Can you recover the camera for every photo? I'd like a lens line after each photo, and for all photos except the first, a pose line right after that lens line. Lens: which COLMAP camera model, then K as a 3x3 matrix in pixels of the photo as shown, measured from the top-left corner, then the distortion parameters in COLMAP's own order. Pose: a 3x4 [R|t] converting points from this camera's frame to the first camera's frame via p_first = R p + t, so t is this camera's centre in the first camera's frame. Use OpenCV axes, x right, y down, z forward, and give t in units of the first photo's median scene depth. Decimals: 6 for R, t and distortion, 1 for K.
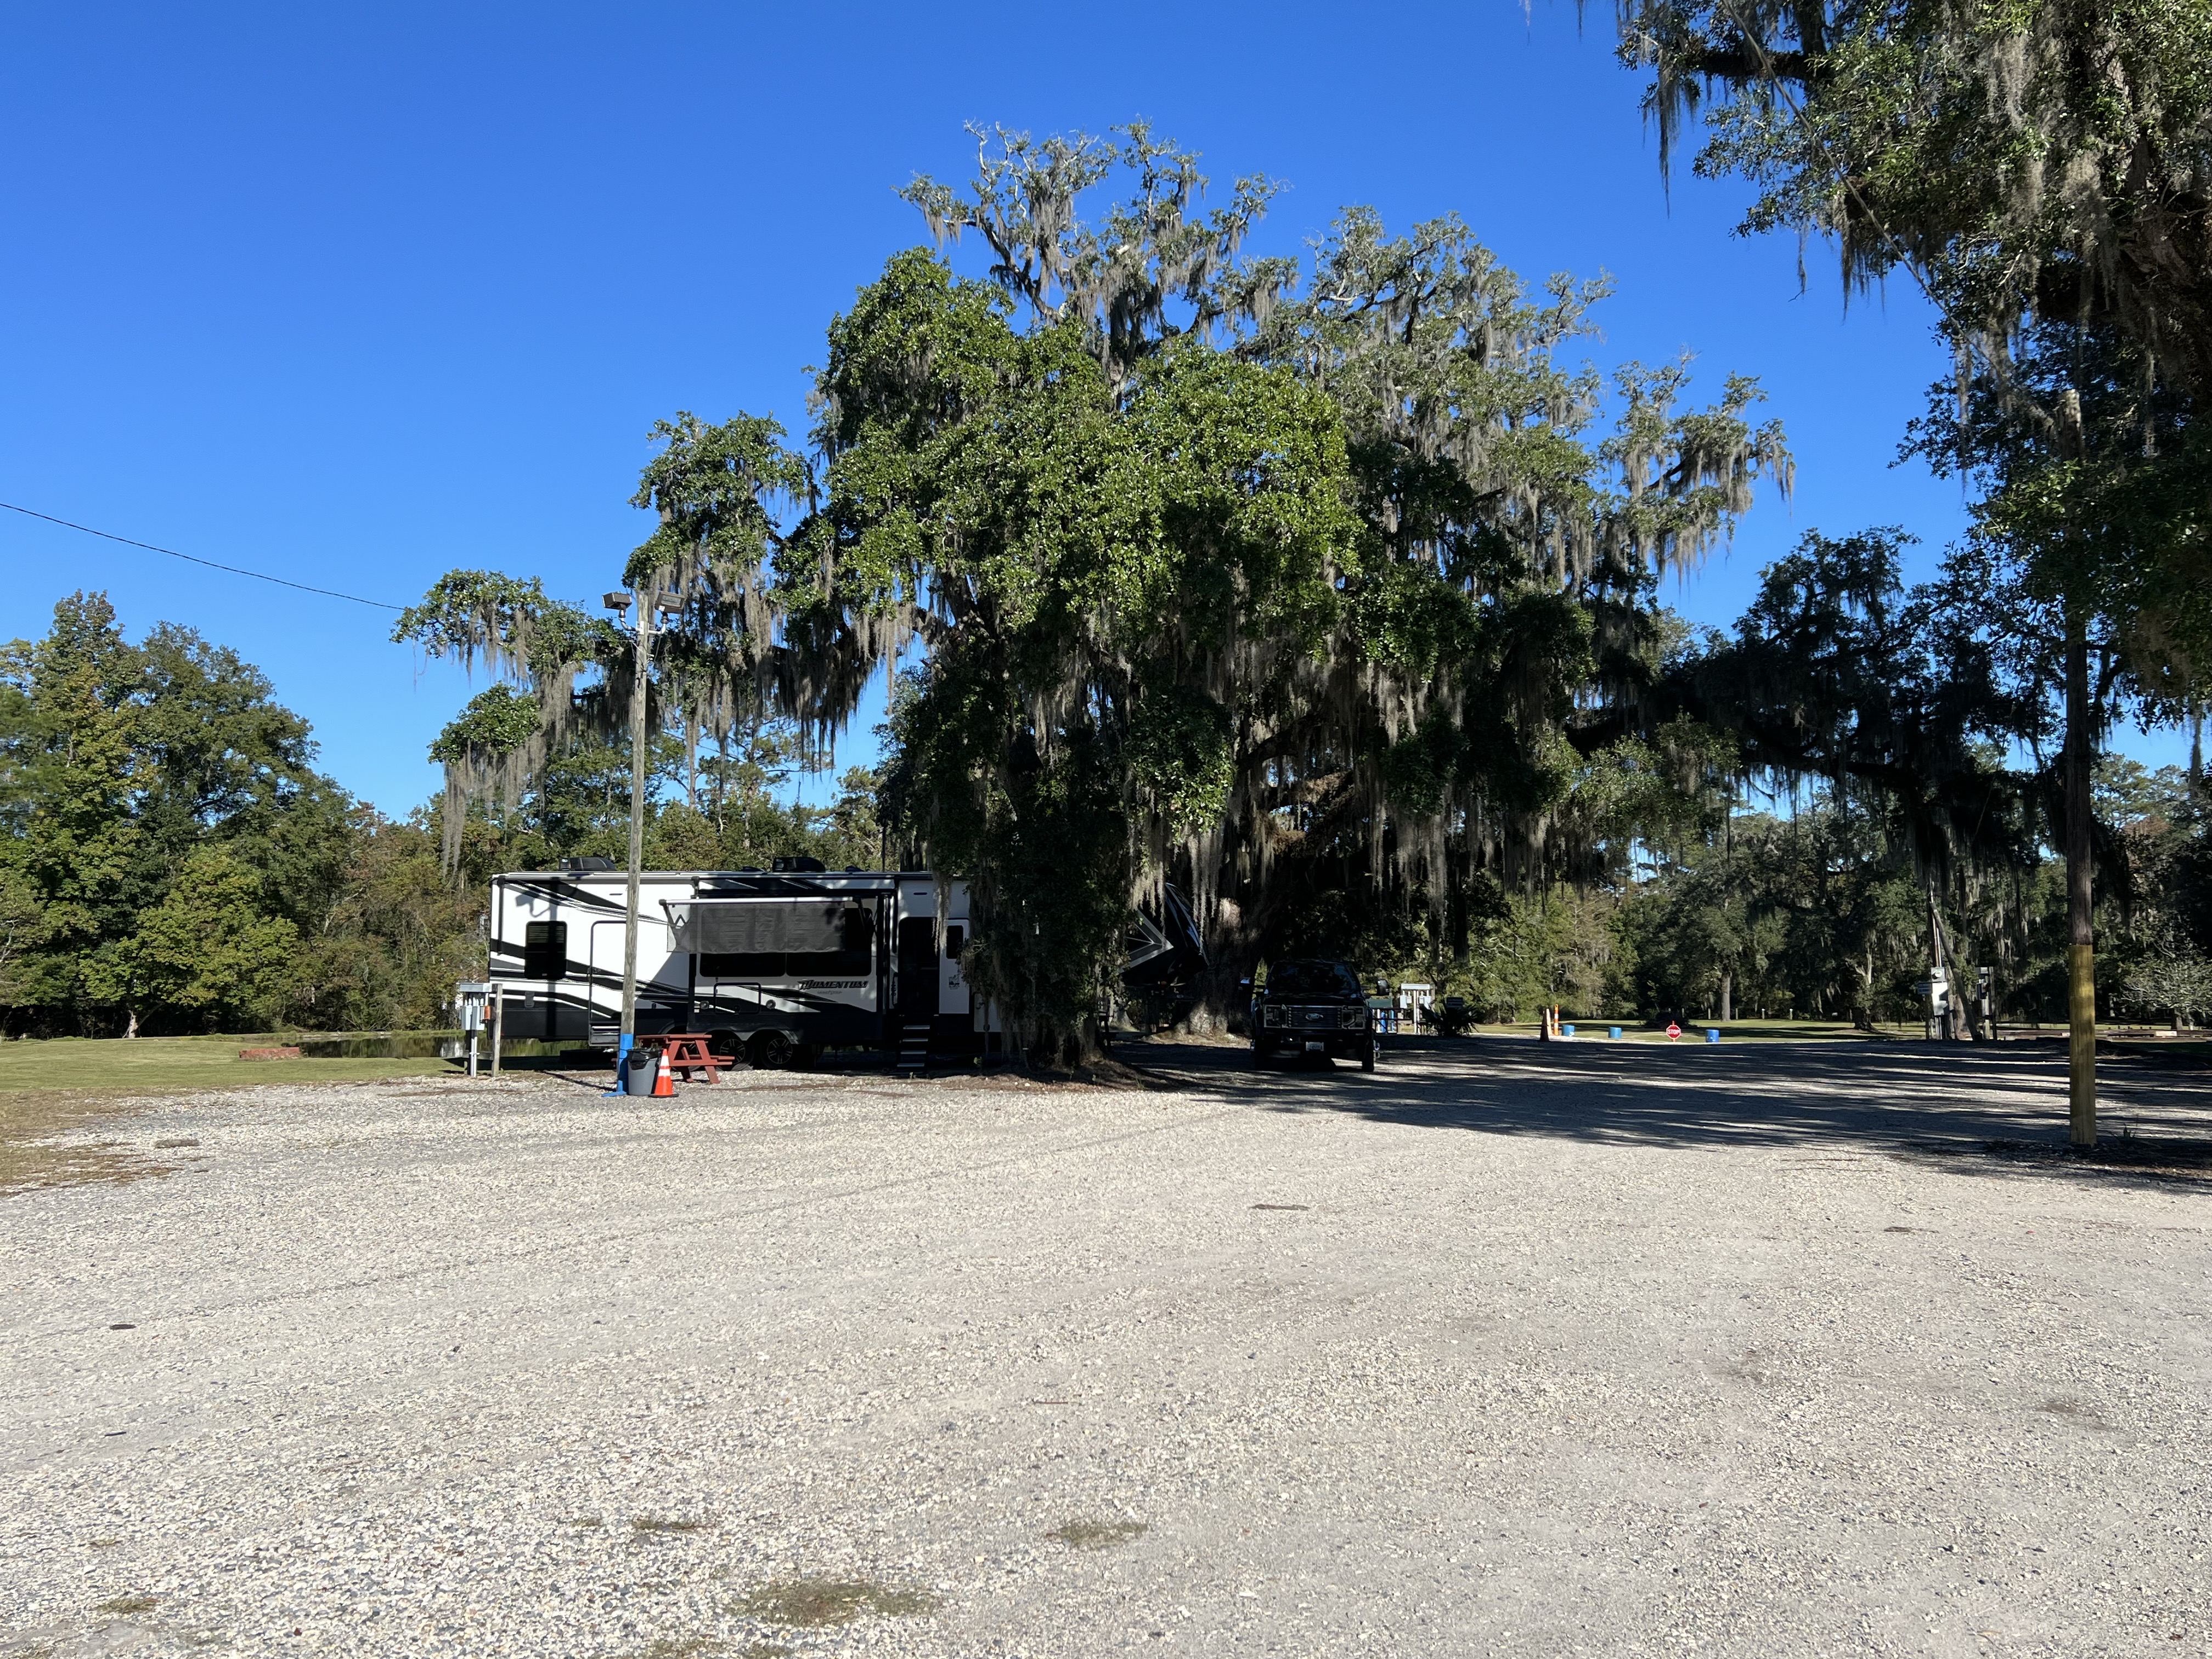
lens RADIAL K [[1802.9, 0, 1101.2], [0, 1802.9, 821.0], [0, 0, 1]] dist [0.002234, -0.002678]
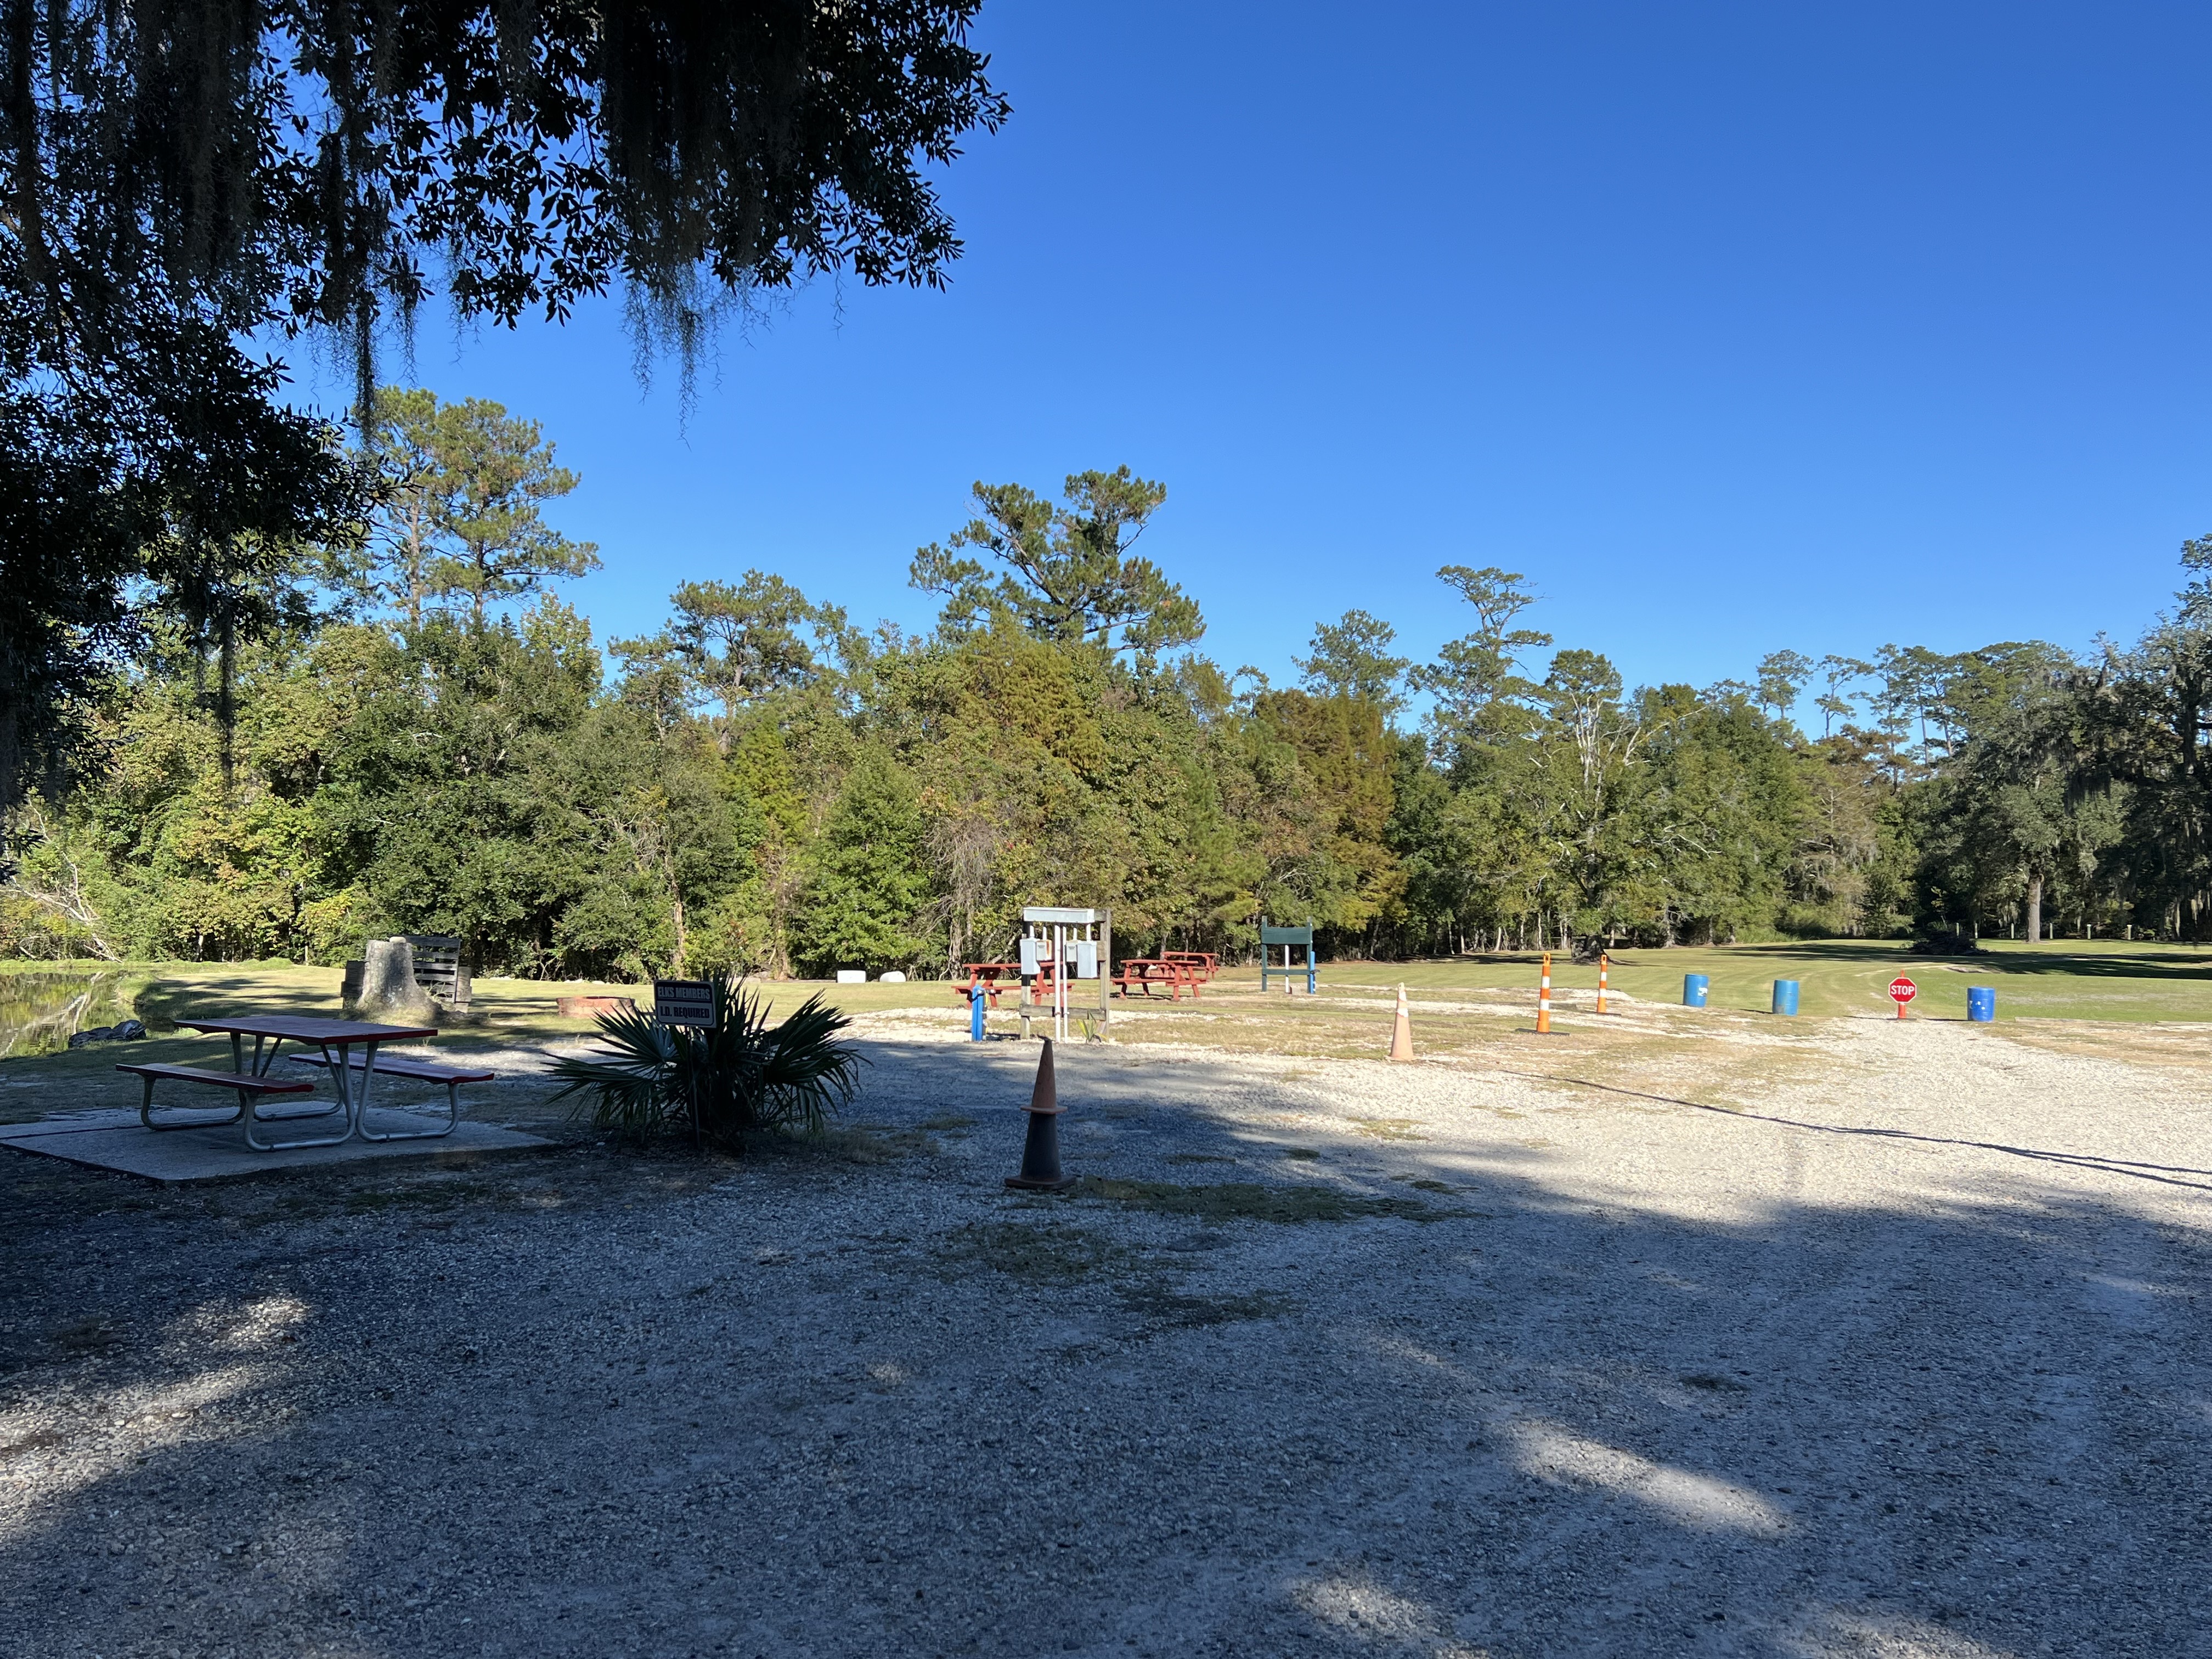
lens RADIAL K [[1802.9, 0, 1109.8], [0, 1802.9, 844.9], [0, 0, 1]] dist [0.002234, -0.002678]
pose [[0.989221, -0.002944, -0.146401, 0.082218], [0.012640, 0.997783, 0.065341, 0.018862], [0.145884, -0.066487, 0.987065, 0.224055]]
